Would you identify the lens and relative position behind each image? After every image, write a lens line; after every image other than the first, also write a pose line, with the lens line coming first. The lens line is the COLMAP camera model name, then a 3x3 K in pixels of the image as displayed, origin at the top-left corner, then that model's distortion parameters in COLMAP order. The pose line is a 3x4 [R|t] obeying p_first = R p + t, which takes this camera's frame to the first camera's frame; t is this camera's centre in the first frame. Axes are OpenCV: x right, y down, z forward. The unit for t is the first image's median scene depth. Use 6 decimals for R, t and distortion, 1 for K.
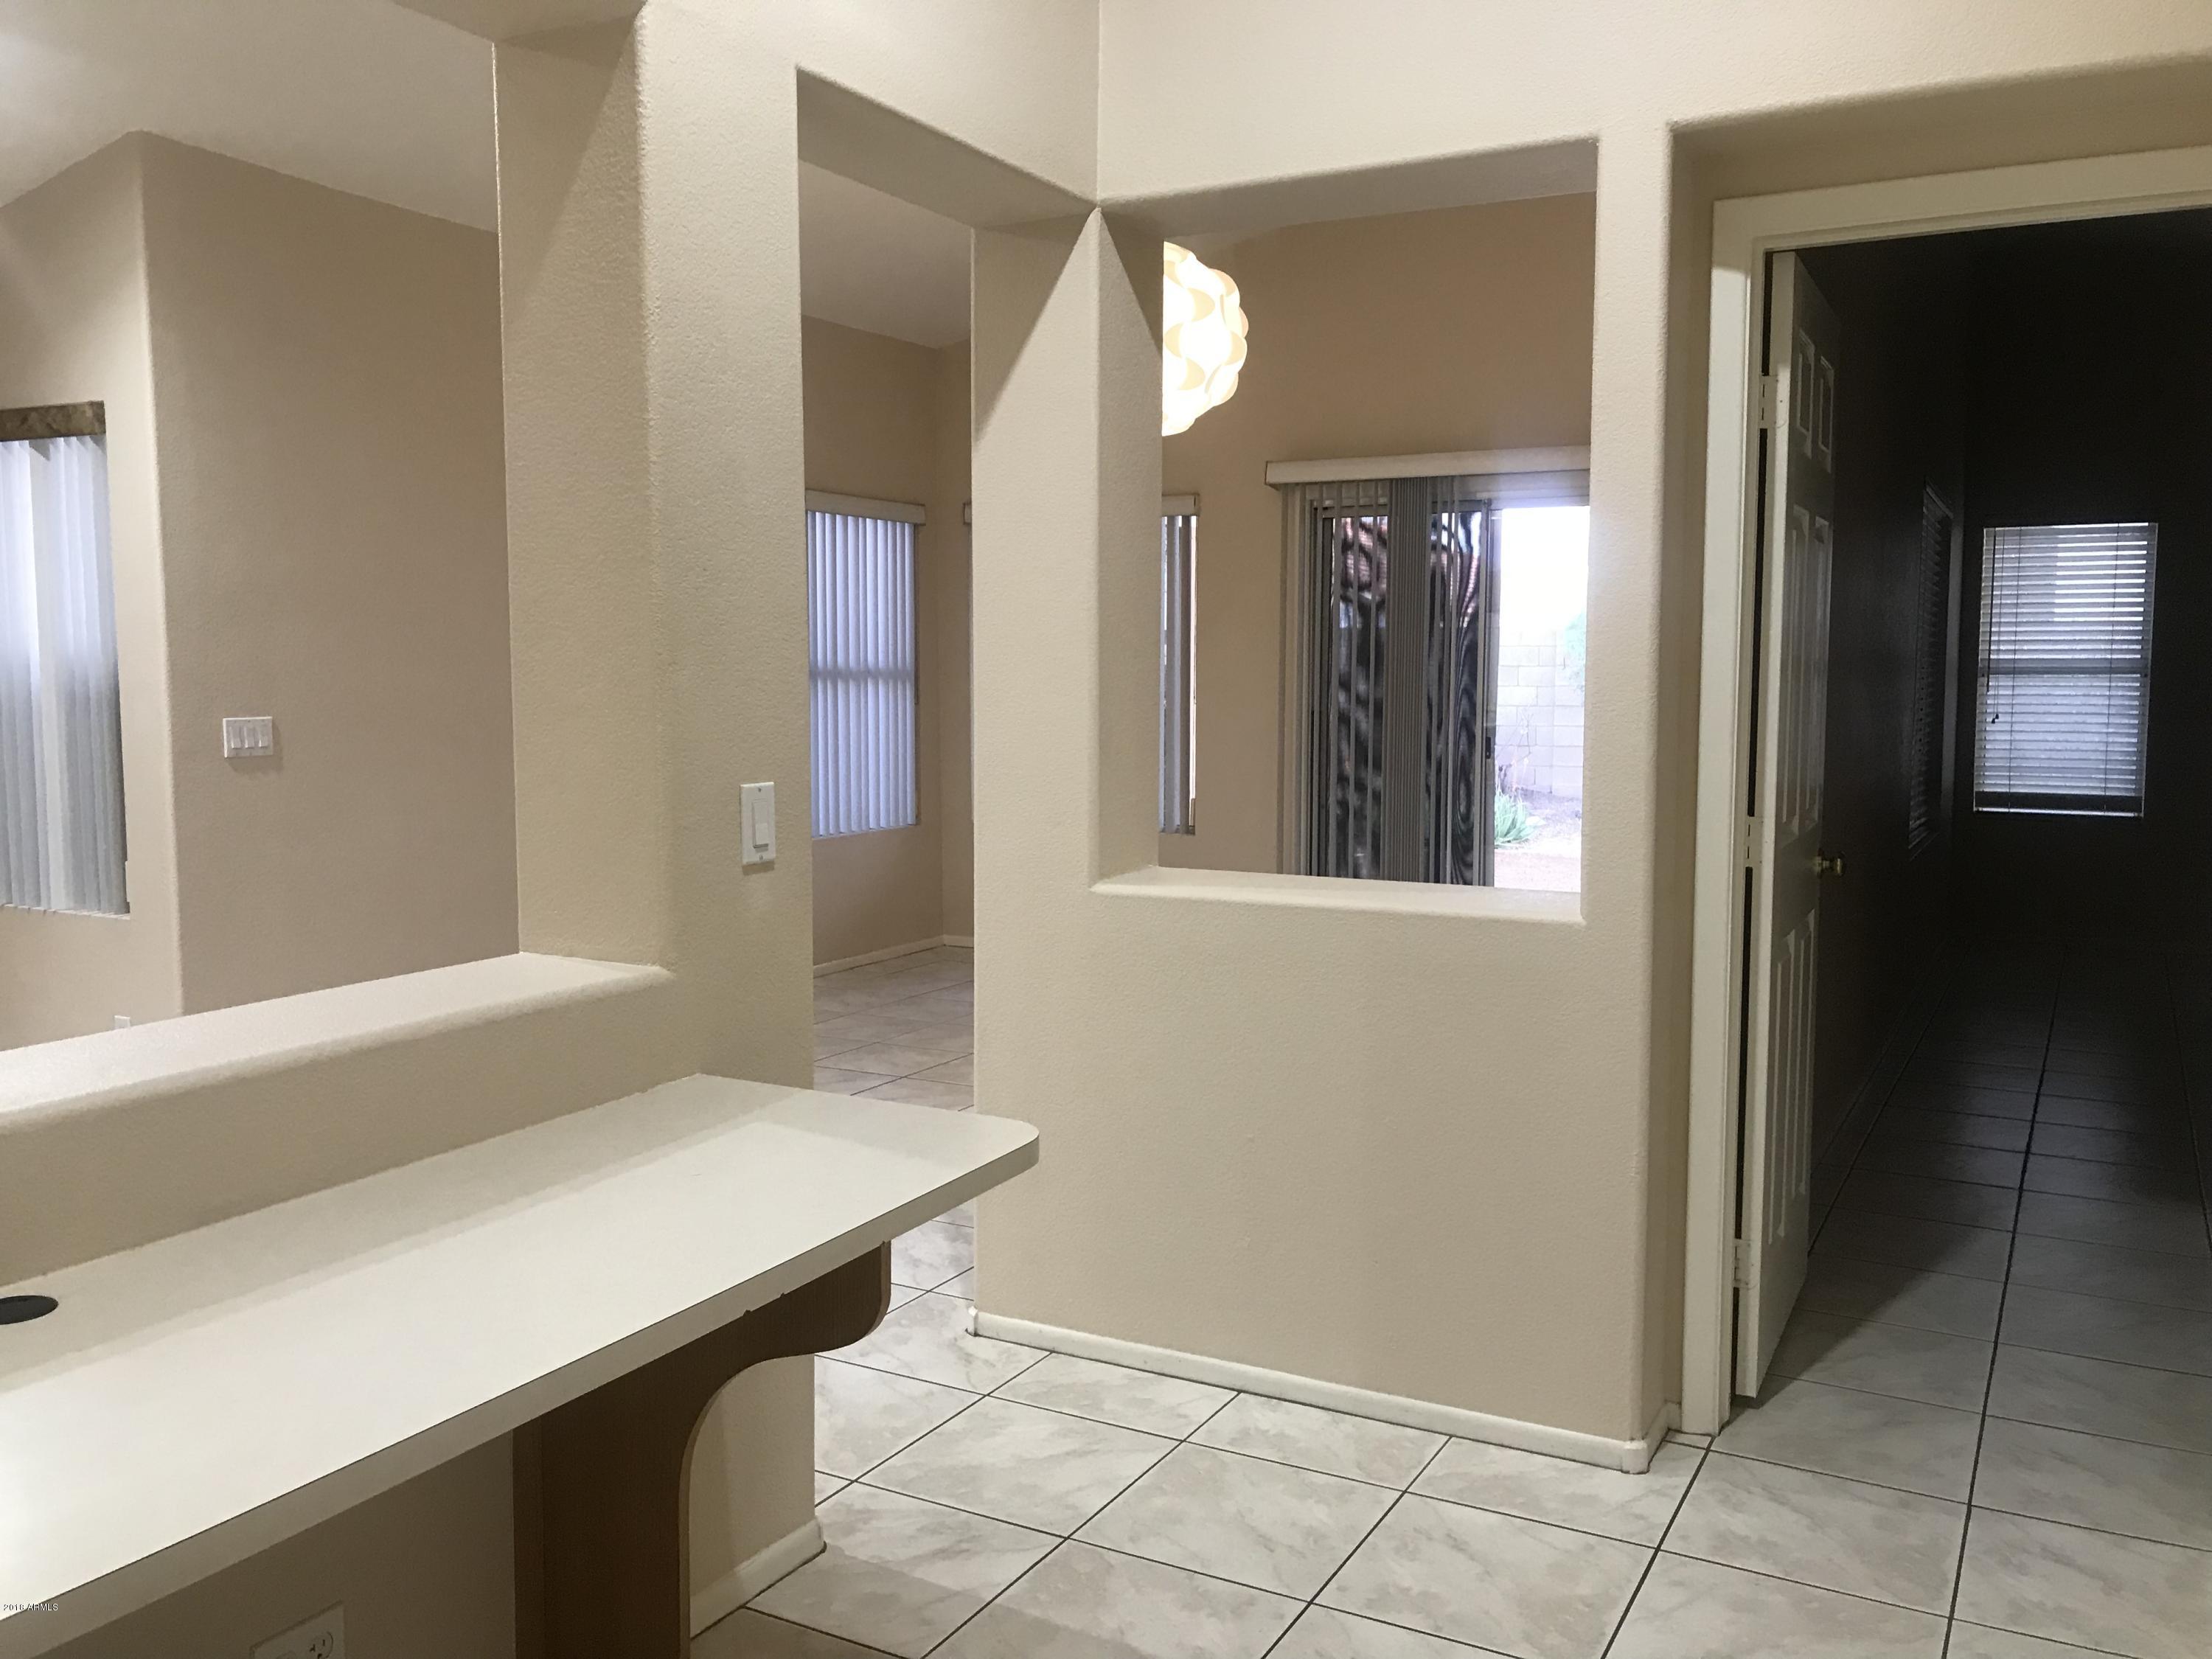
lens RADIAL K [[1813.4, 0, 1107.5], [0, 1813.4, 825.0], [0, 0, 1]] dist [0.030742, -0.041150]
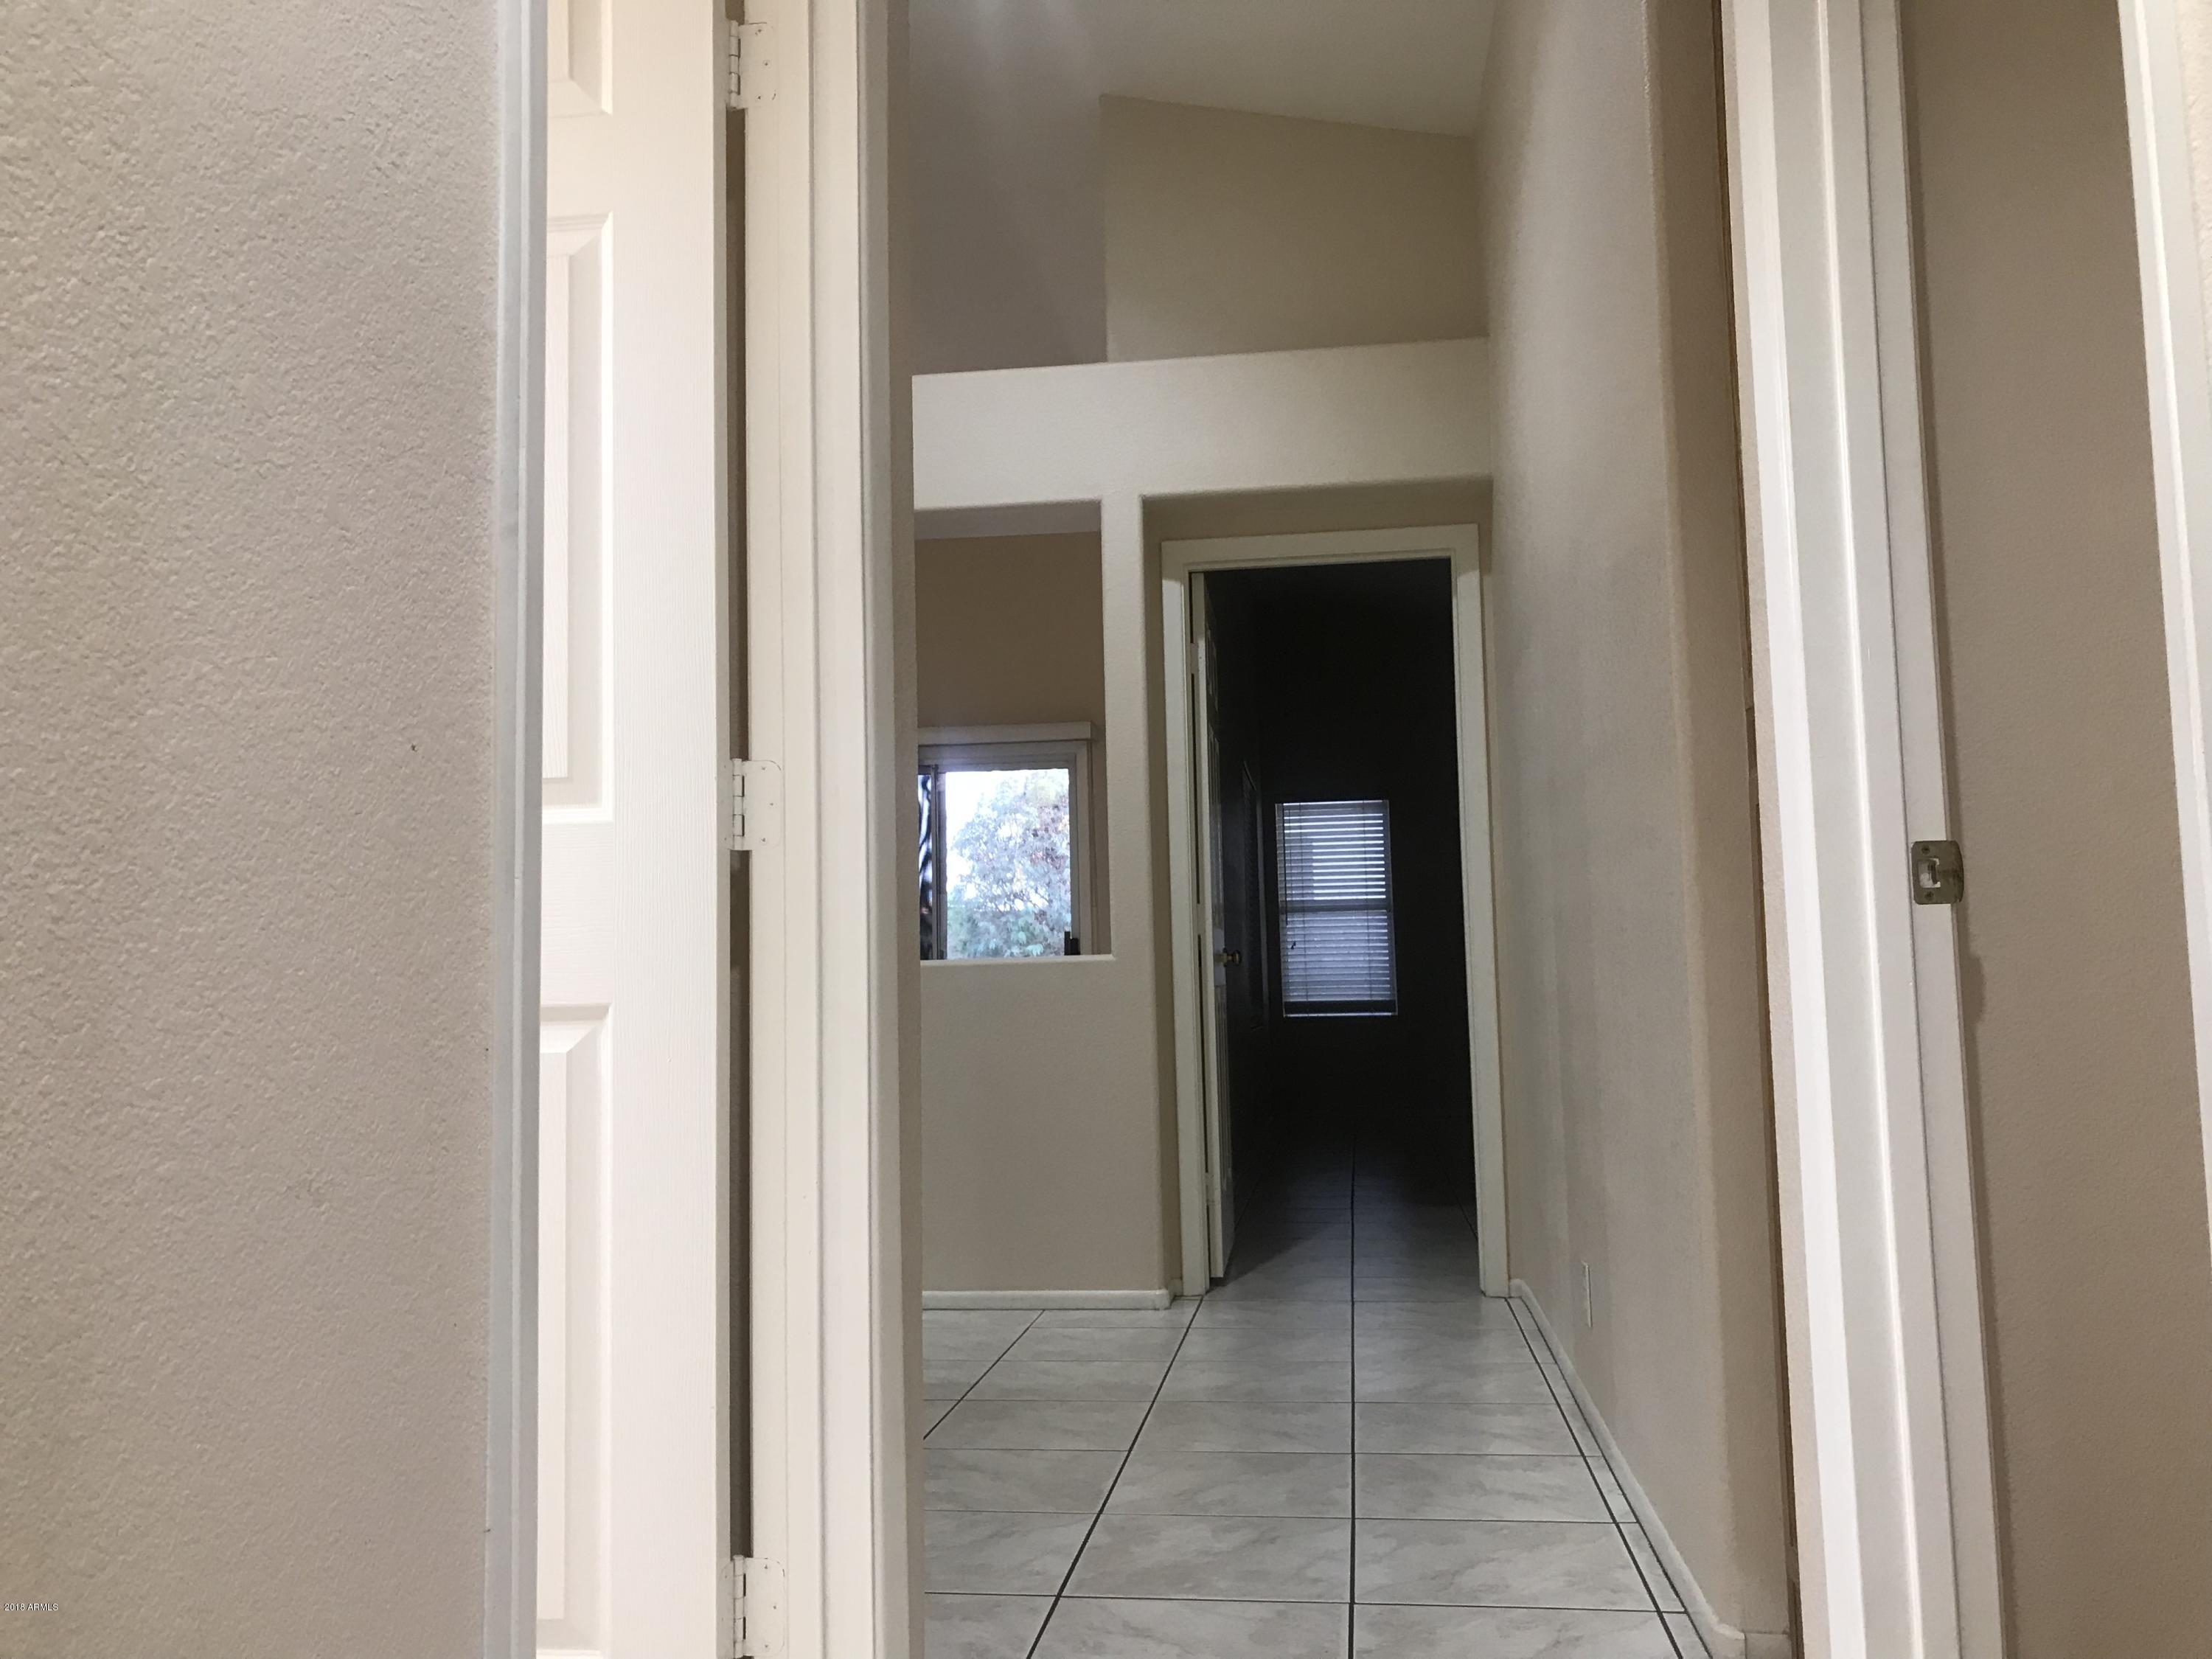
lens RADIAL K [[1813.4, 0, 1105.6], [0, 1813.4, 827.2], [0, 0, 1]] dist [0.030742, -0.041150]
pose [[0.932962, 0.009988, 0.359835, -0.301641], [0.055611, 0.983616, -0.171487, 0.195853], [-0.355653, 0.180002, 0.917121, -0.460702]]
